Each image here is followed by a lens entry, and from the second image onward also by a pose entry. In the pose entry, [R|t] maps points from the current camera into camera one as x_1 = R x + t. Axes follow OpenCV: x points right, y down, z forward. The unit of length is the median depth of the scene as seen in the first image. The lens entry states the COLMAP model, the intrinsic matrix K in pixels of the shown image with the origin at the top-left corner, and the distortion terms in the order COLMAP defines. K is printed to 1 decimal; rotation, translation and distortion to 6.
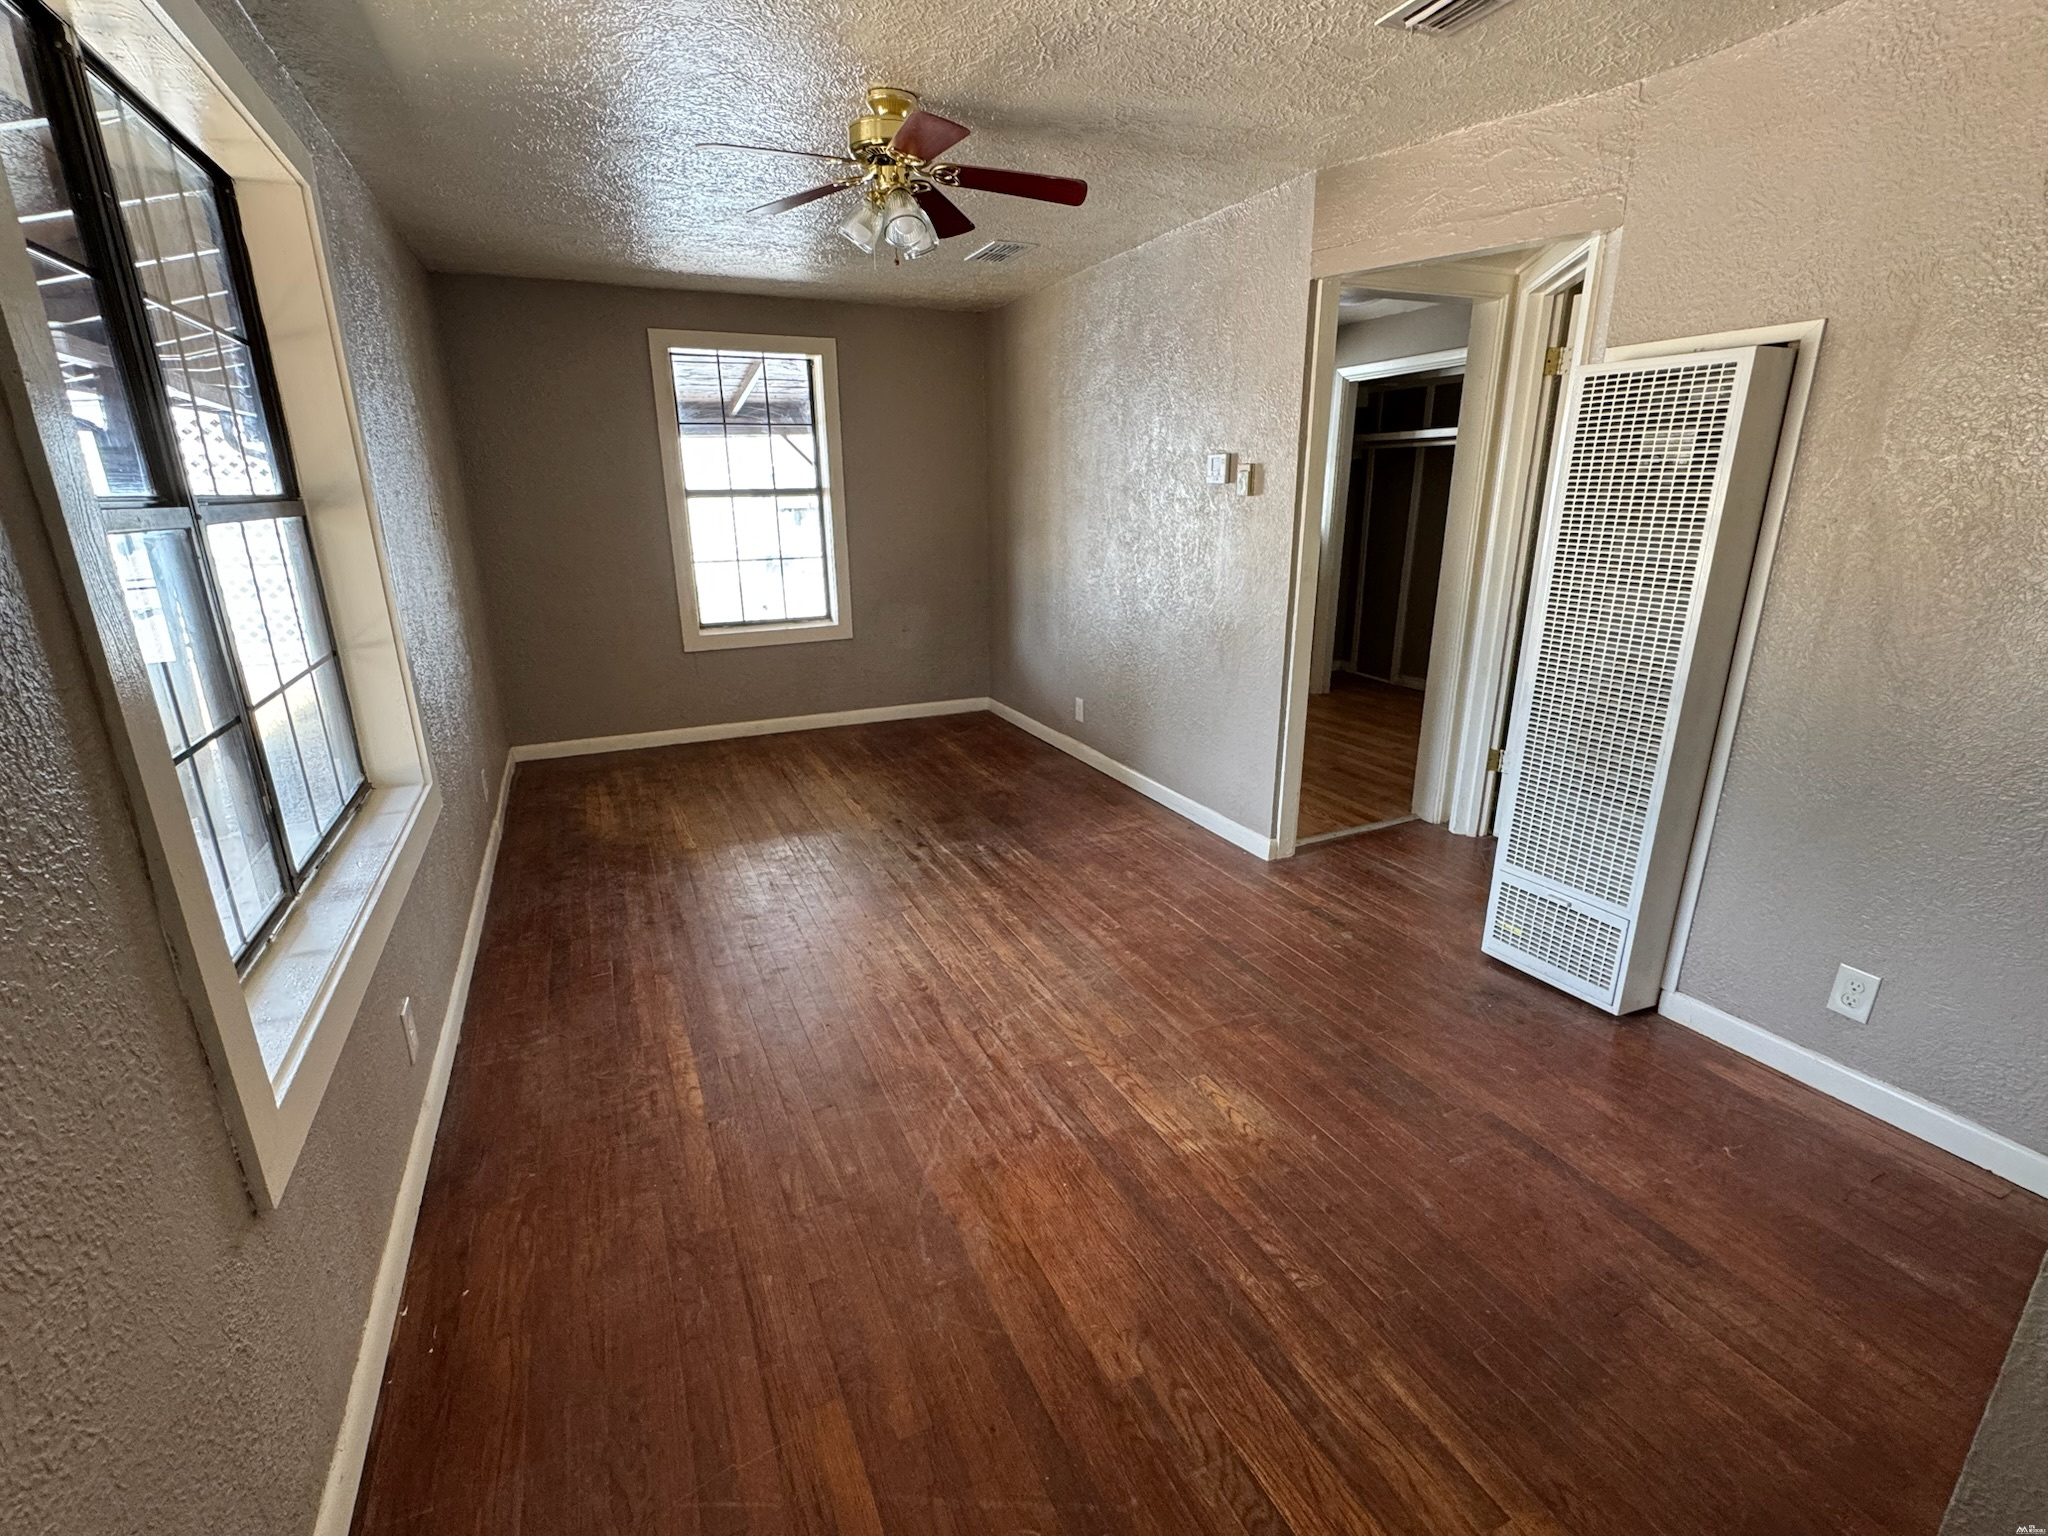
lens RADIAL K [[919.9, 0, 1024.0], [0, 919.9, 768.0], [0, 0, 1]] dist [-0.003972, -0.000600]
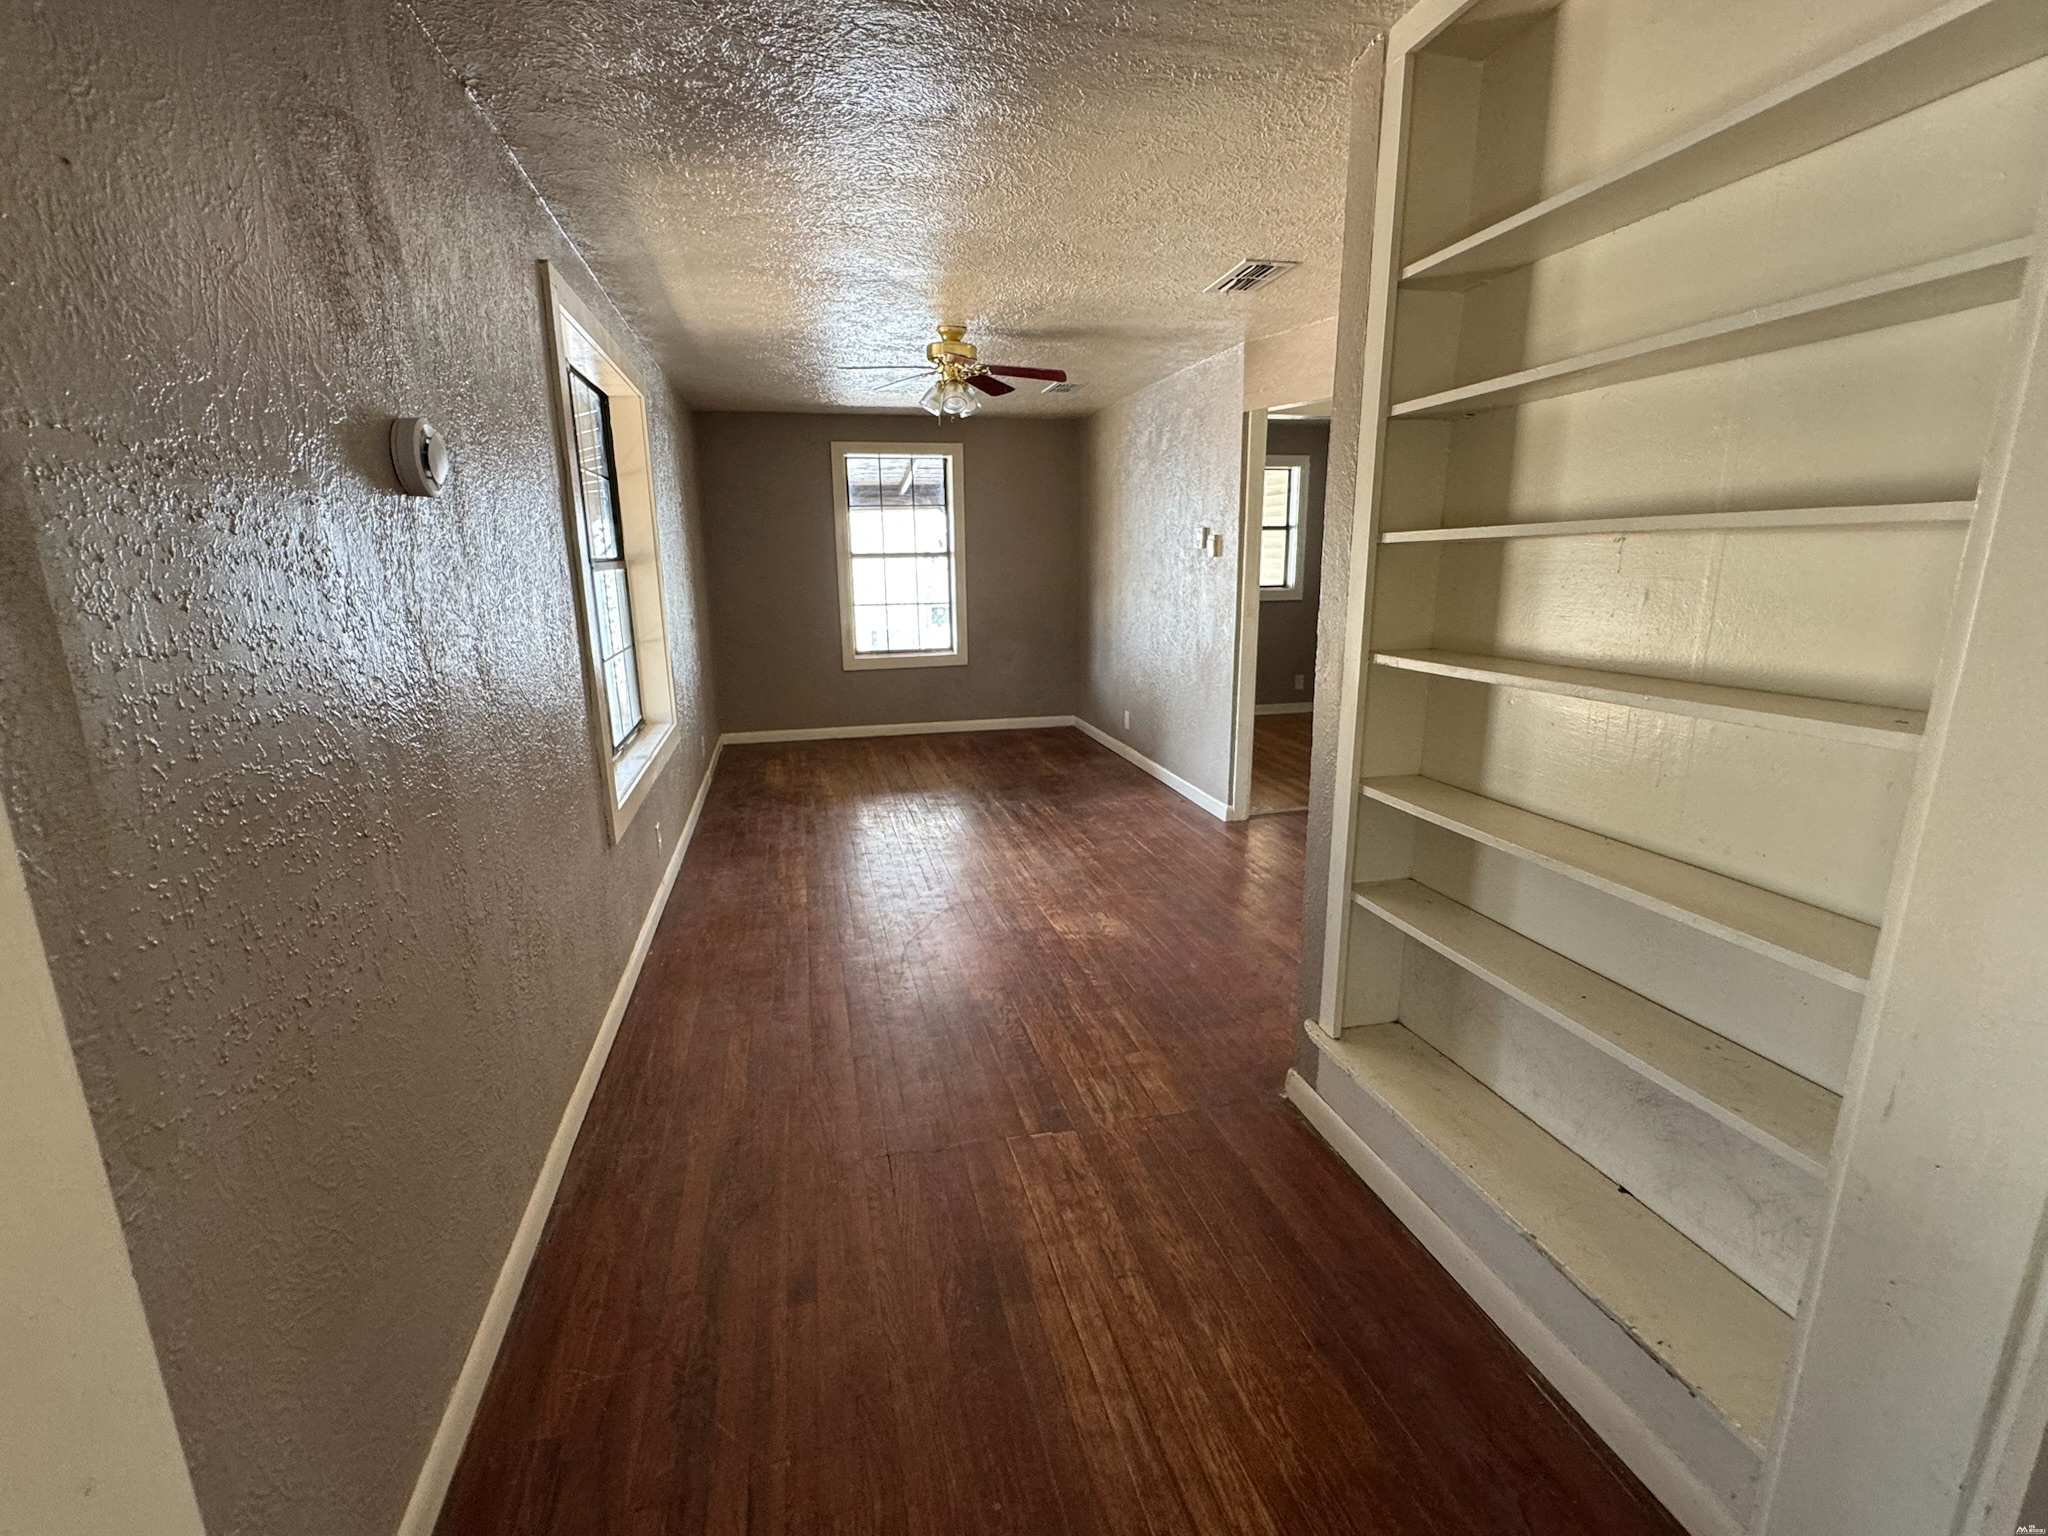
lens RADIAL K [[919.9, 0, 1024.0], [0, 919.9, 768.0], [0, 0, 1]] dist [-0.003972, -0.000600]
pose [[0.980405, 0.042414, -0.192372, 0.229755], [-0.054188, 0.996939, -0.056360, 0.114348], [0.189393, 0.065680, 0.979702, -0.390876]]
